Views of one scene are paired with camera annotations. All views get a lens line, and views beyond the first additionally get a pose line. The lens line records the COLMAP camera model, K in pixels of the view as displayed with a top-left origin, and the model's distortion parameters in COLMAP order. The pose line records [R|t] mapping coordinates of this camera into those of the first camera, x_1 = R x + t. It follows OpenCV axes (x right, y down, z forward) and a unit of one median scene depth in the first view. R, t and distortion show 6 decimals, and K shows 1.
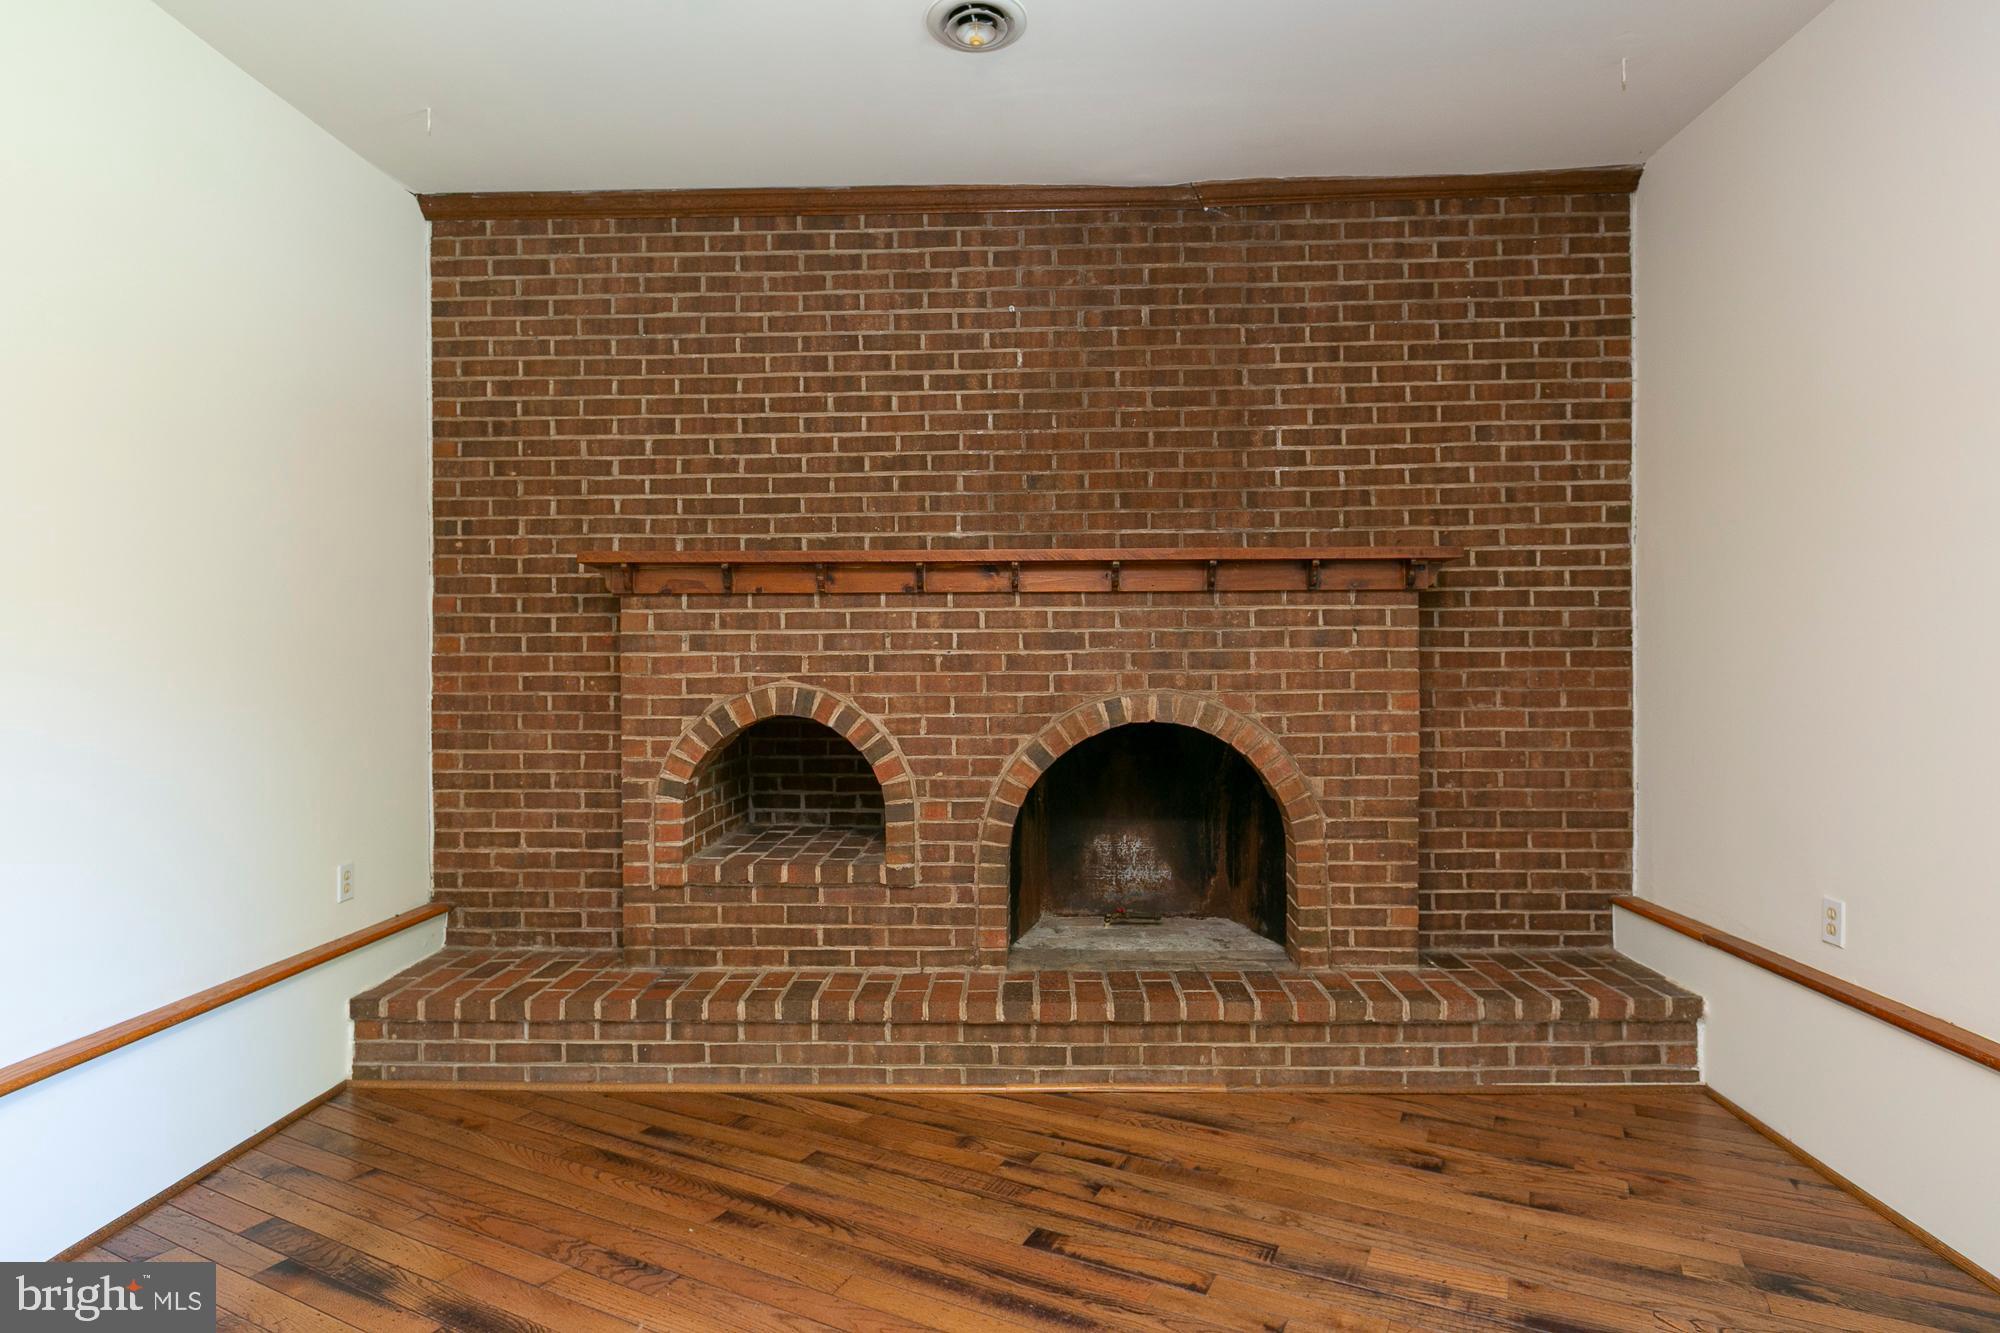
lens RADIAL K [[1078.8, 0, 998.0], [0, 1078.8, 653.0], [0, 0, 1]] dist [0.002716, 0.001274]
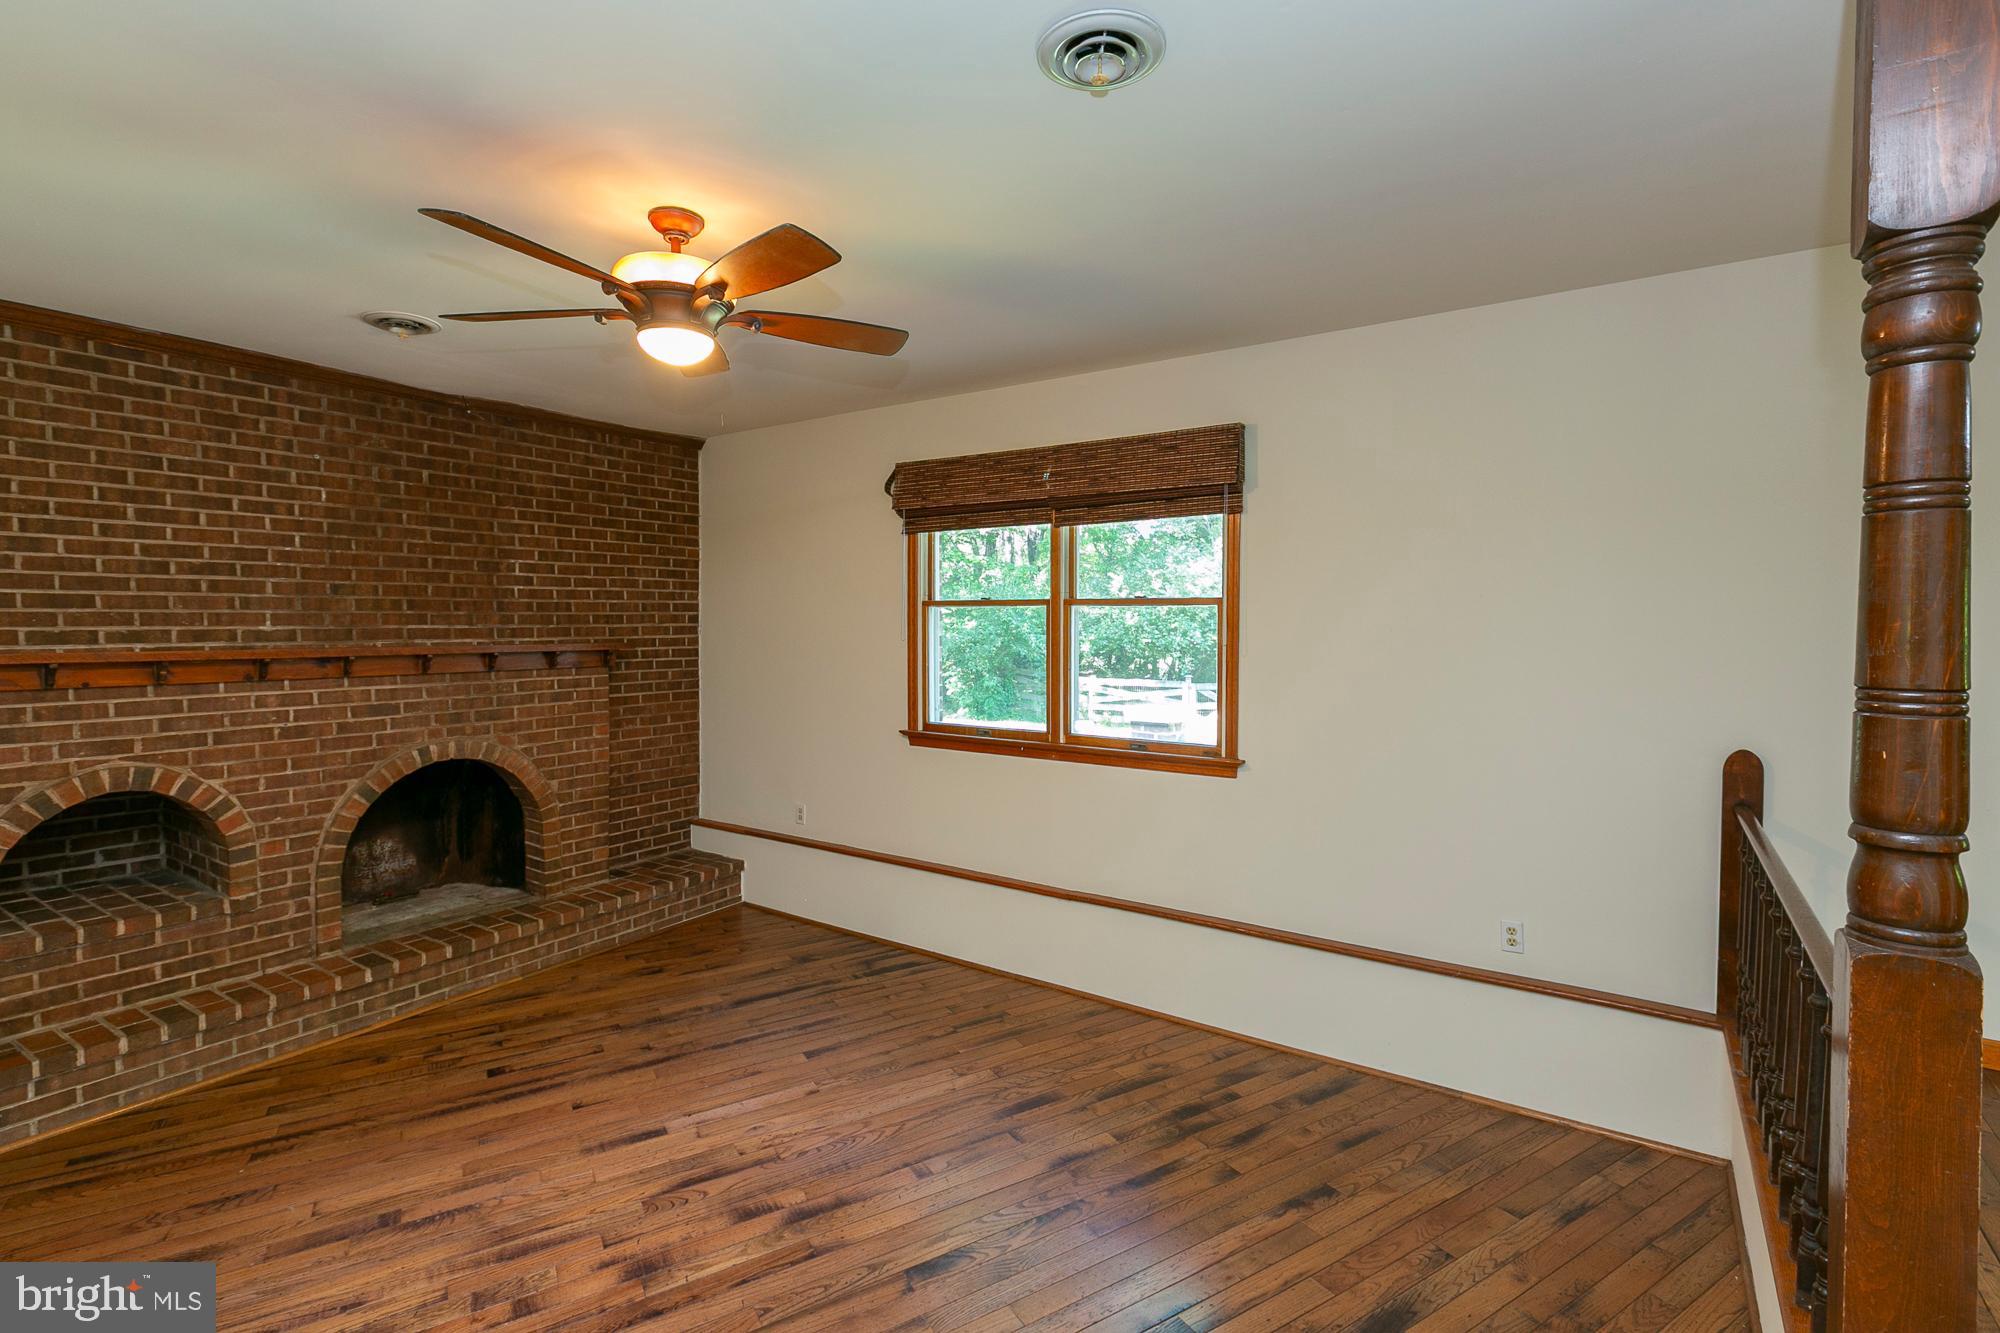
lens RADIAL K [[927.0, 0, 993.1], [0, 927.0, 648.7], [0, 0, 1]] dist [0.011750, -0.004651]
pose [[0.531839, -0.019889, 0.846612, -0.521227], [-0.008022, 0.999561, 0.028521, -0.126202], [-0.846808, -0.021960, 0.531446, -0.308851]]
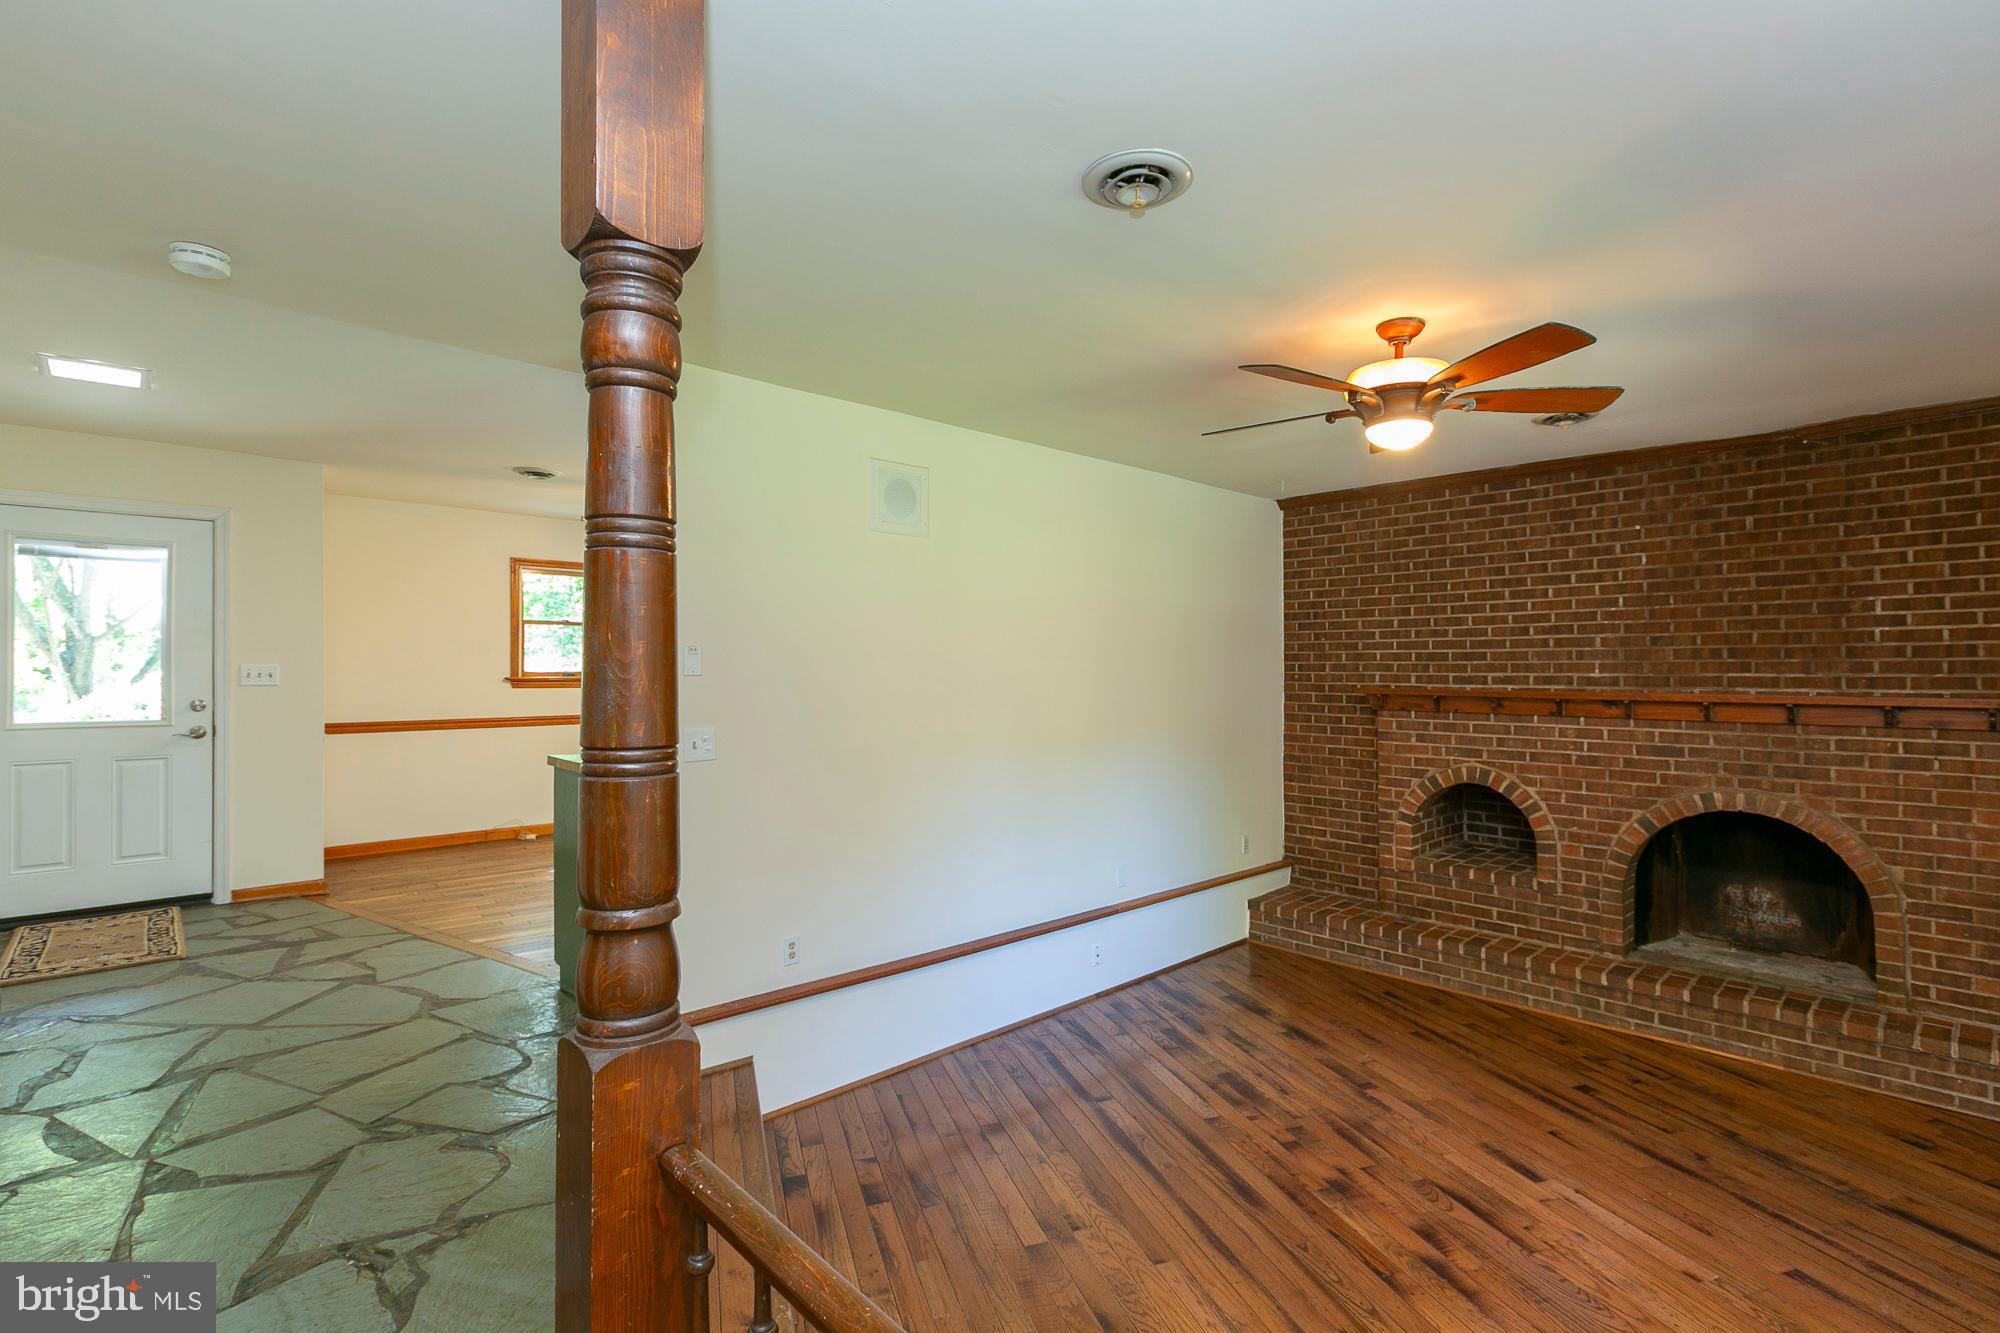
lens RADIAL K [[917.2, 0, 1004.6], [0, 917.2, 665.1], [0, 0, 1]] dist [0.008212, -0.004097]
pose [[0.713254, 0.001656, -0.700904, 0.289643], [0.000905, 0.999994, 0.003284, -0.131836], [0.700905, -0.002976, 0.713248, -0.556555]]
